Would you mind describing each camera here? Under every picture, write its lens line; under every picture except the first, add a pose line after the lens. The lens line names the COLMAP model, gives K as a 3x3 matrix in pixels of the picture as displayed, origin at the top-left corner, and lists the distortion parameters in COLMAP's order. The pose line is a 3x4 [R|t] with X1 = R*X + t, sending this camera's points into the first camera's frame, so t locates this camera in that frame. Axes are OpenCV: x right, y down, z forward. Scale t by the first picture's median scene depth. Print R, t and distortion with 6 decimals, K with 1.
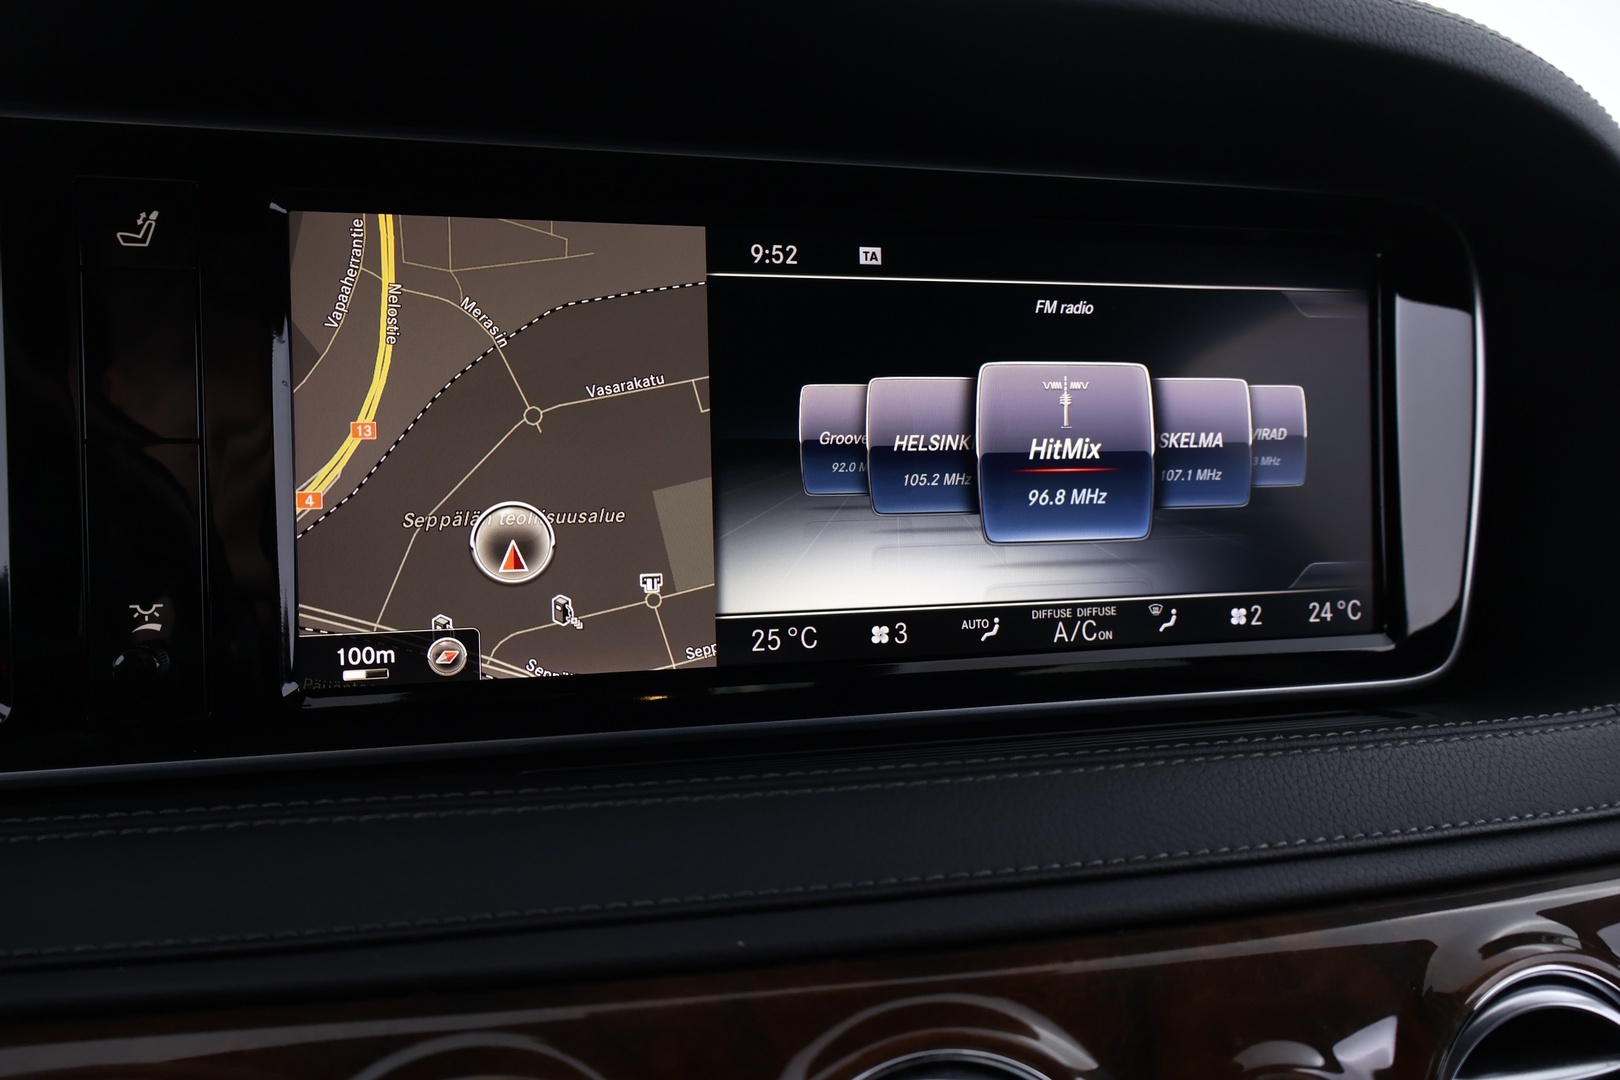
lens RADIAL K [[1340.4, 0, 817.5], [0, 1340.4, 538.0], [0, 0, 1]] dist [0.007093, -0.000925]
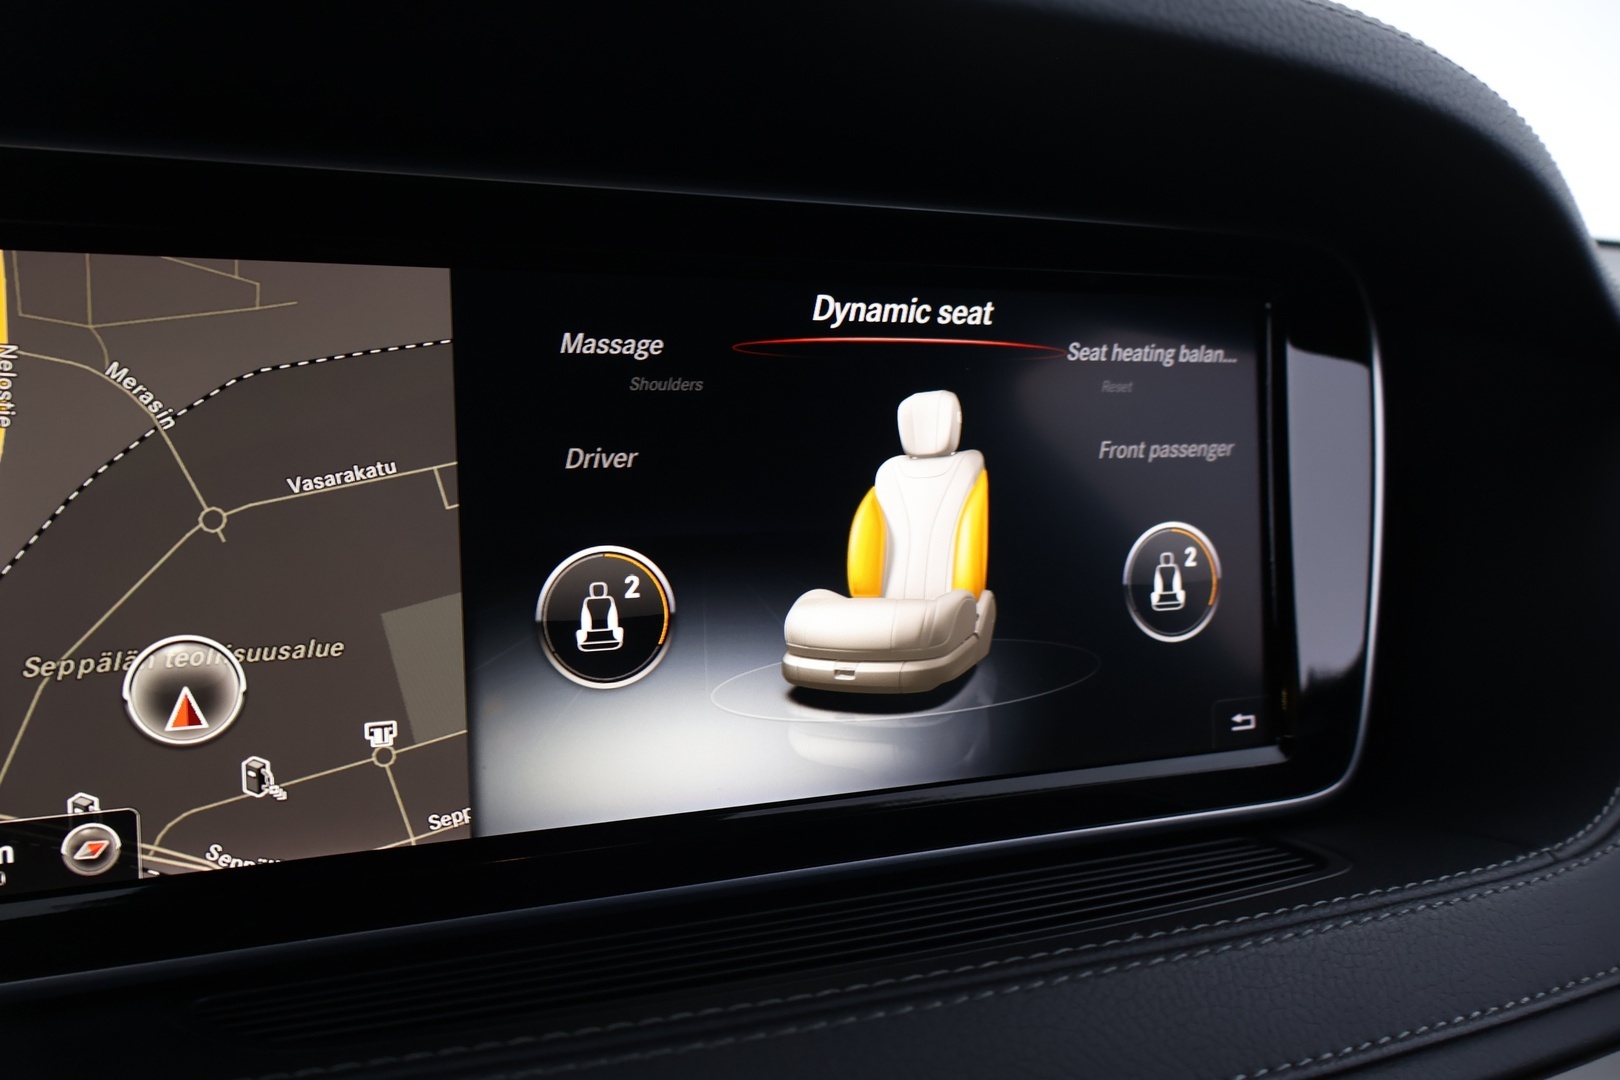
lens RADIAL K [[1340.4, 0, 808.9], [0, 1340.4, 543.3], [0, 0, 1]] dist [0.007093, -0.000925]
pose [[0.993473, -0.009323, 0.113685, 0.033874], [0.008402, 0.999928, 0.008583, -0.082166], [-0.113757, -0.007572, 0.993480, 0.217498]]
